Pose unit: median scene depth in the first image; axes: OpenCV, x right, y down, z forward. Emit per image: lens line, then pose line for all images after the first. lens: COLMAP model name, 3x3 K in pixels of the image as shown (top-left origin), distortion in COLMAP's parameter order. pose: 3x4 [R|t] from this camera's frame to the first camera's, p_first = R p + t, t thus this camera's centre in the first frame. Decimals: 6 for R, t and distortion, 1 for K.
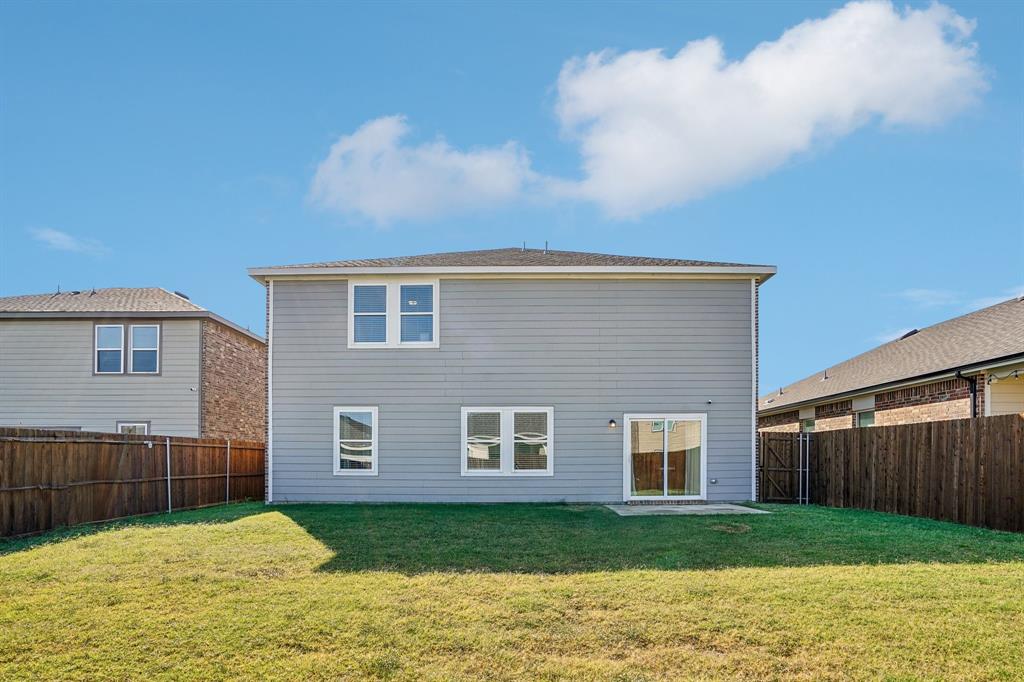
lens RADIAL K [[488.1, 0, 486.1], [0, 488.1, 359.7], [0, 0, 1]] dist [-0.053072, 0.018298]
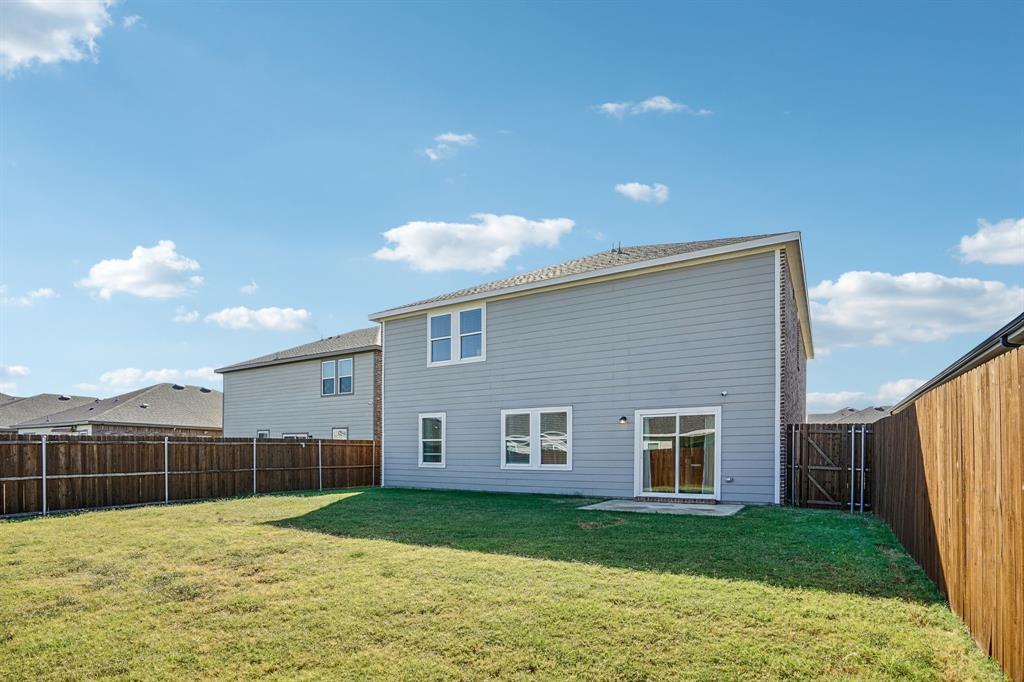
lens RADIAL K [[489.2, 0, 508.8], [0, 489.2, 345.7], [0, 0, 1]] dist [-0.051262, 0.024148]
pose [[0.863445, -0.106664, -0.493037, 0.568088], [0.099995, 0.994185, -0.039965, -0.008191], [0.494432, -0.014793, 0.869090, -0.009200]]
